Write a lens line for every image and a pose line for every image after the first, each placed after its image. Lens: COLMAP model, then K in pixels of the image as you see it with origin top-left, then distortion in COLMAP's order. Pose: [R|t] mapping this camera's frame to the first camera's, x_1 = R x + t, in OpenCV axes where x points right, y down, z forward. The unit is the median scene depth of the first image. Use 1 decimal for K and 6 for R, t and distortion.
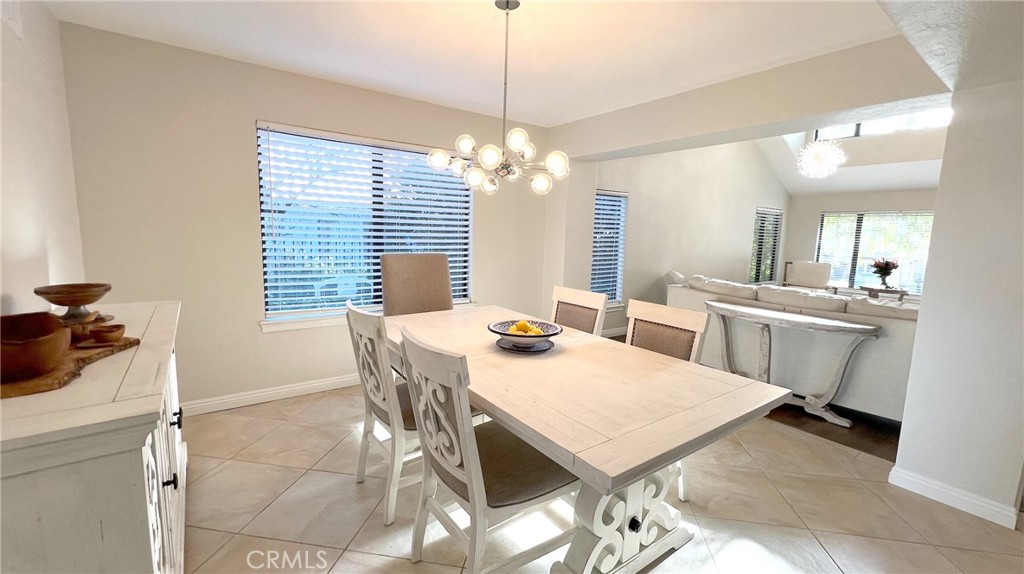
lens RADIAL K [[422.2, 0, 510.8], [0, 422.2, 286.3], [0, 0, 1]] dist [-0.000297, -0.000054]
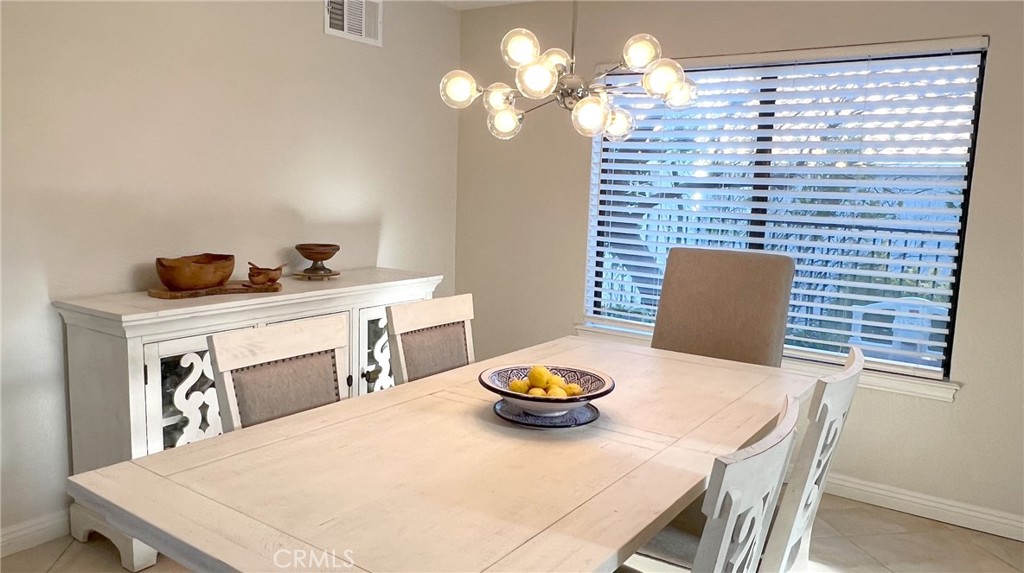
lens RADIAL K [[731.7, 0, 512.0], [0, 731.7, 286.5], [0, 0, 1]] dist [0.001472, 0.000050]
pose [[0.319517, 0.111748, -0.940968, 0.801154], [-0.148637, 0.986640, 0.066700, -0.069935], [0.935850, 0.118551, 0.331858, 0.555018]]
